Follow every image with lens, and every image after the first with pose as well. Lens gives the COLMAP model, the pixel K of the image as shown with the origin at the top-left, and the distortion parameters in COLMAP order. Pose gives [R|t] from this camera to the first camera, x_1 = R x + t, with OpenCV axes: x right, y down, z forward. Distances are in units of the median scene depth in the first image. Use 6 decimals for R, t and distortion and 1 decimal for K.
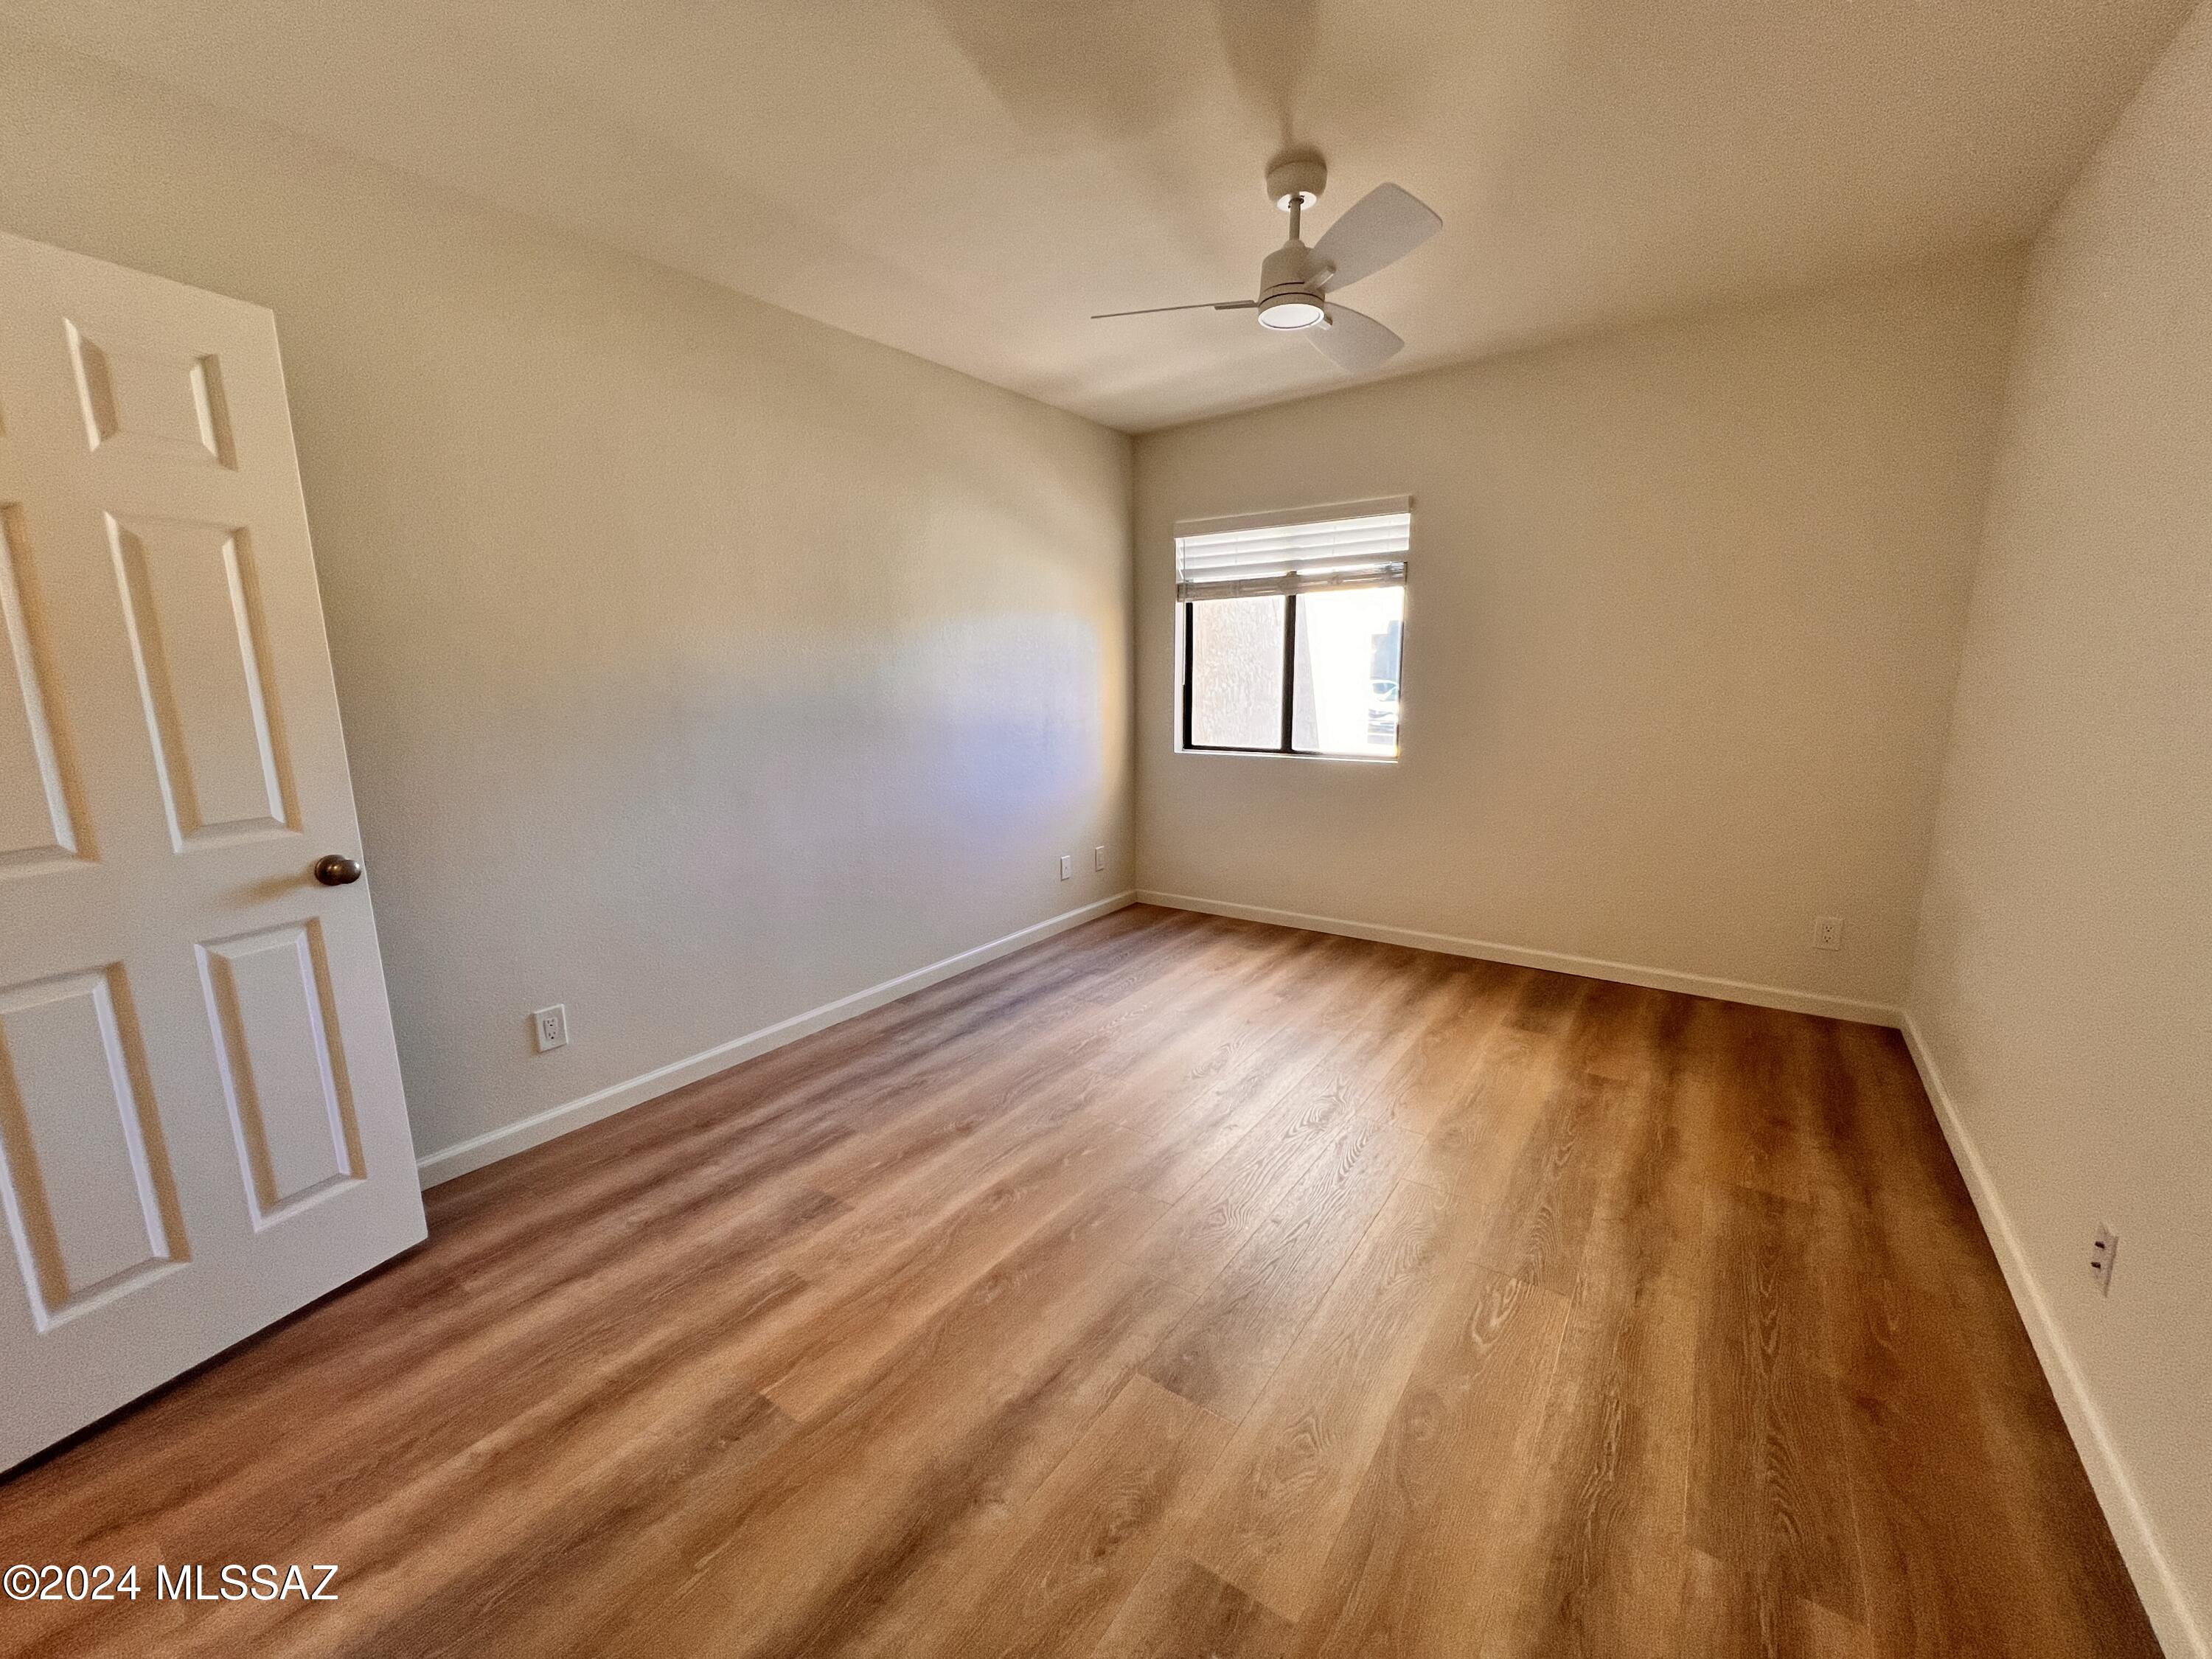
lens RADIAL K [[885.8, 0, 1105.3], [0, 885.8, 832.2], [0, 0, 1]] dist [0.003536, 0.000748]
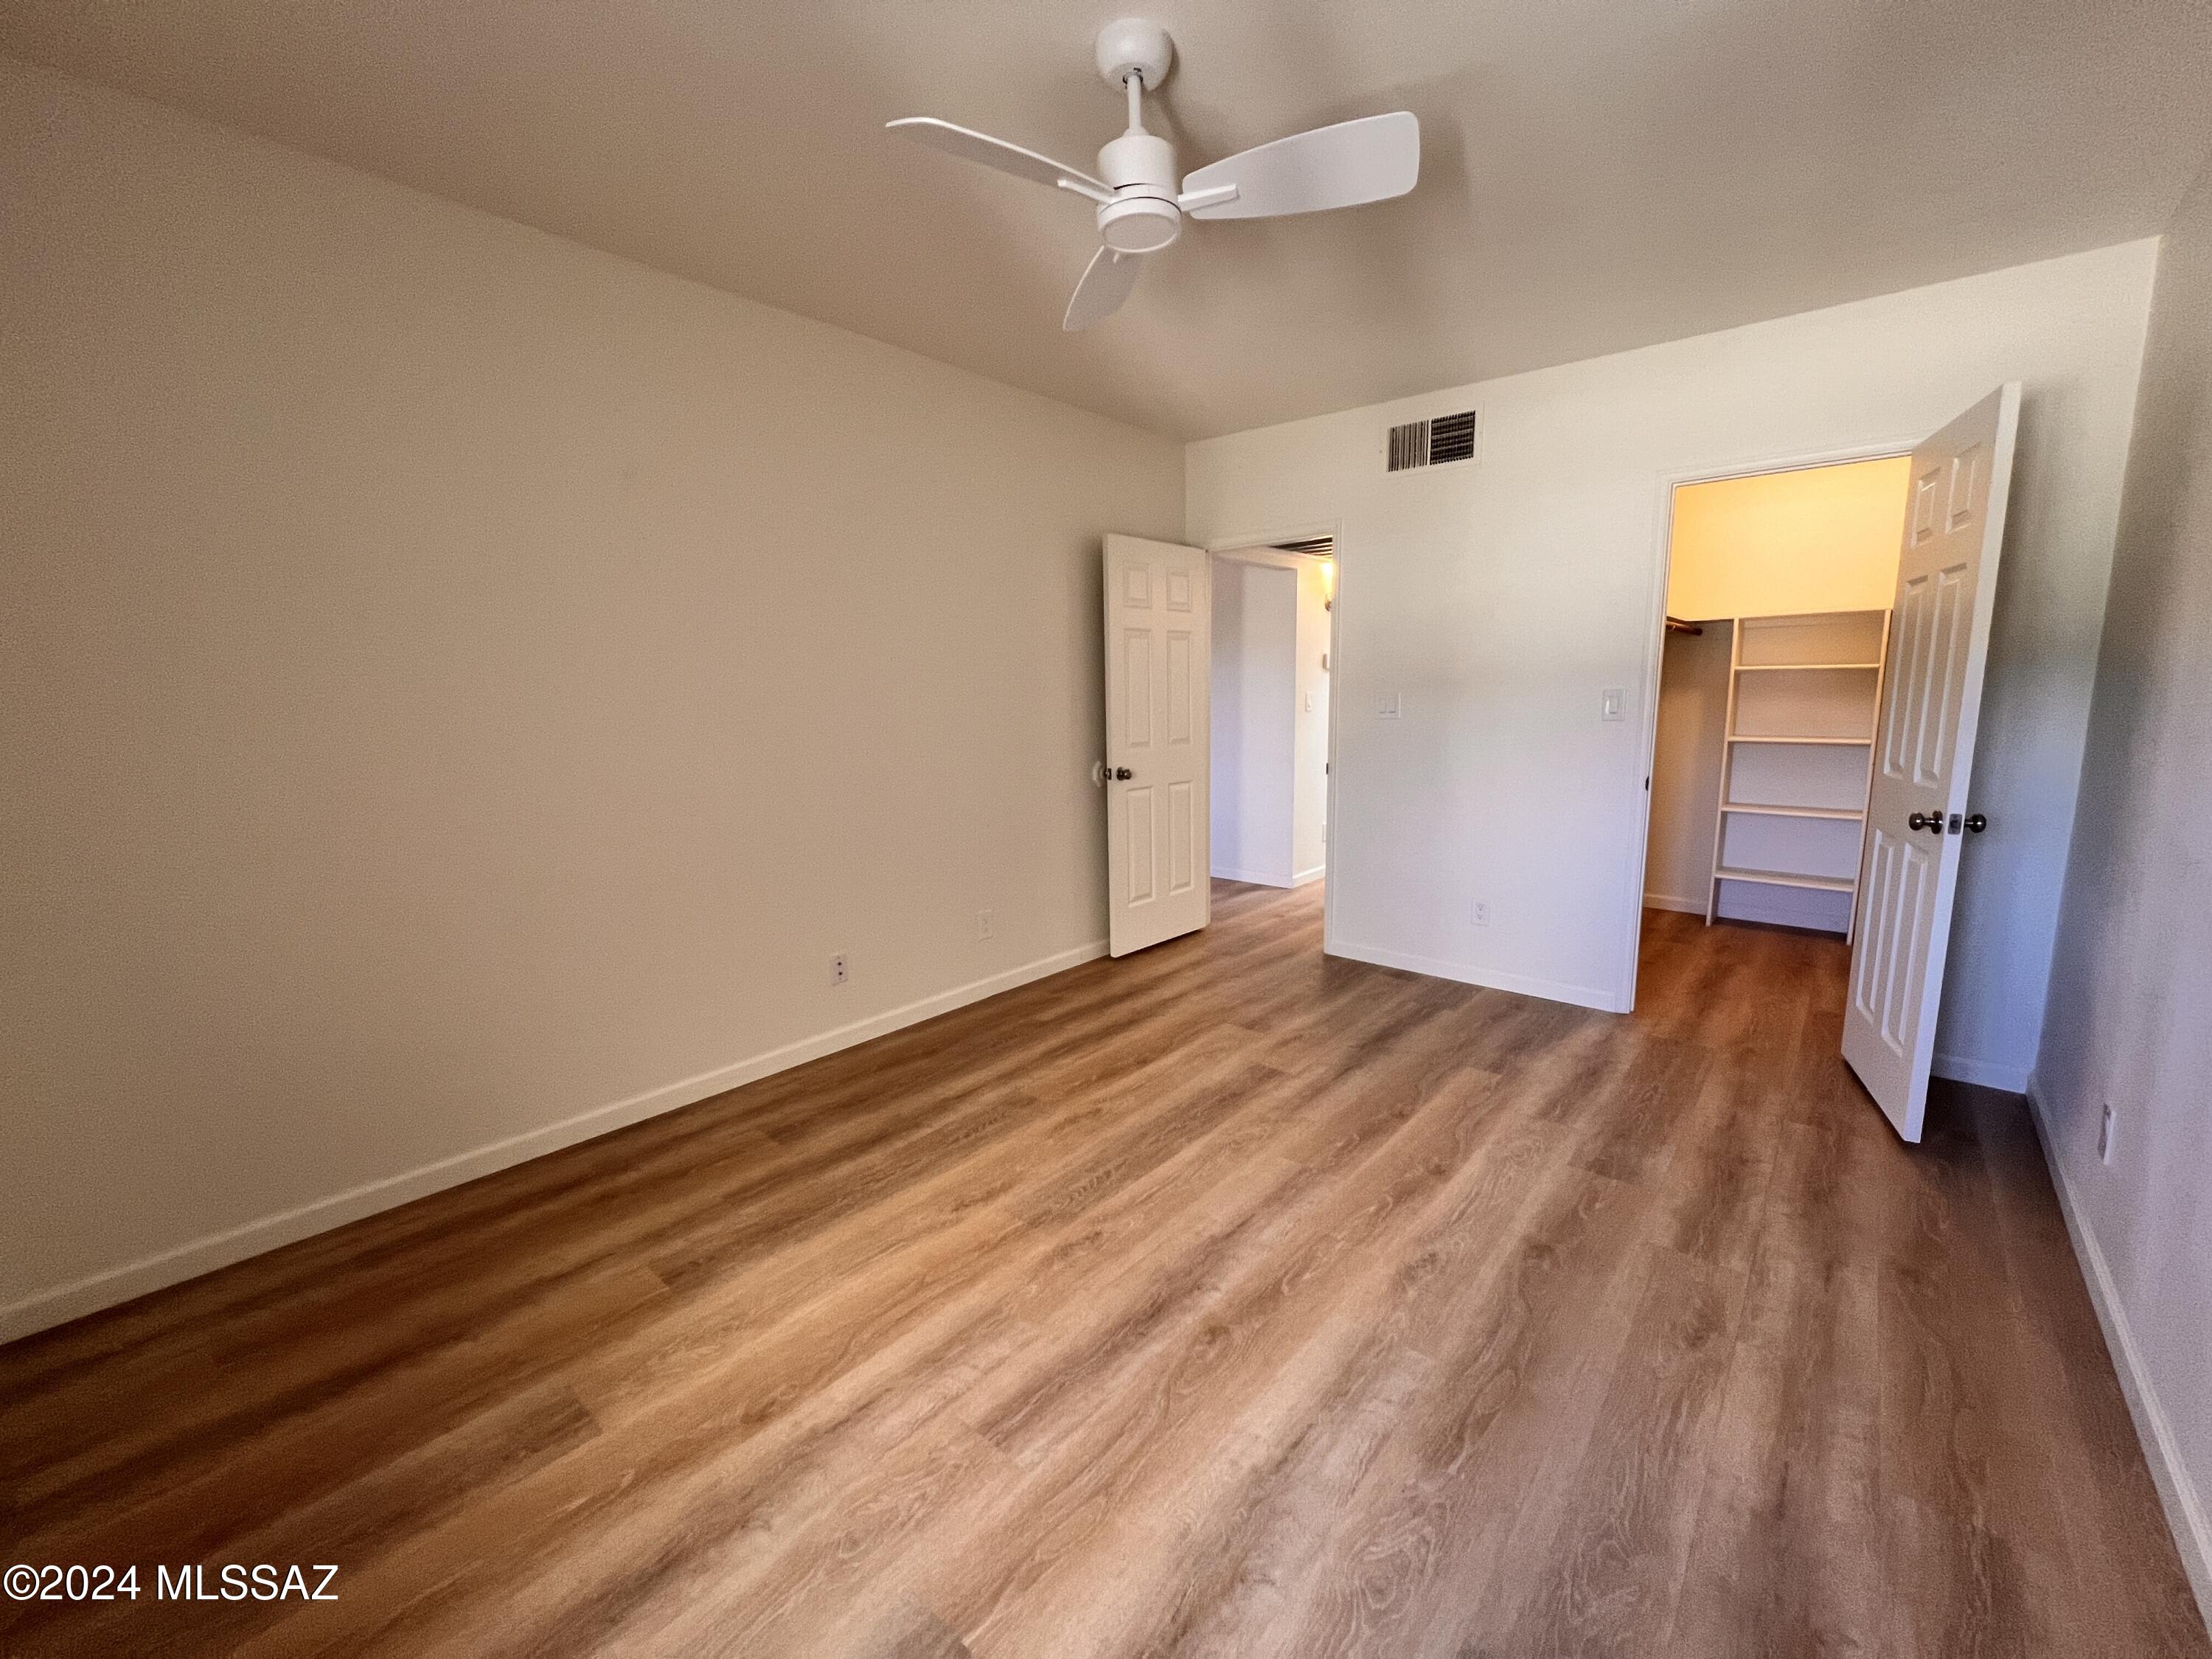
lens RADIAL K [[885.8, 0, 1118.0], [0, 885.8, 827.9], [0, 0, 1]] dist [0.003536, 0.000748]
pose [[-0.996007, 0.013064, 0.088316, 0.163858], [0.041579, 0.943277, 0.329392, -0.342319], [-0.079004, 0.331749, -0.940054, 1.861530]]
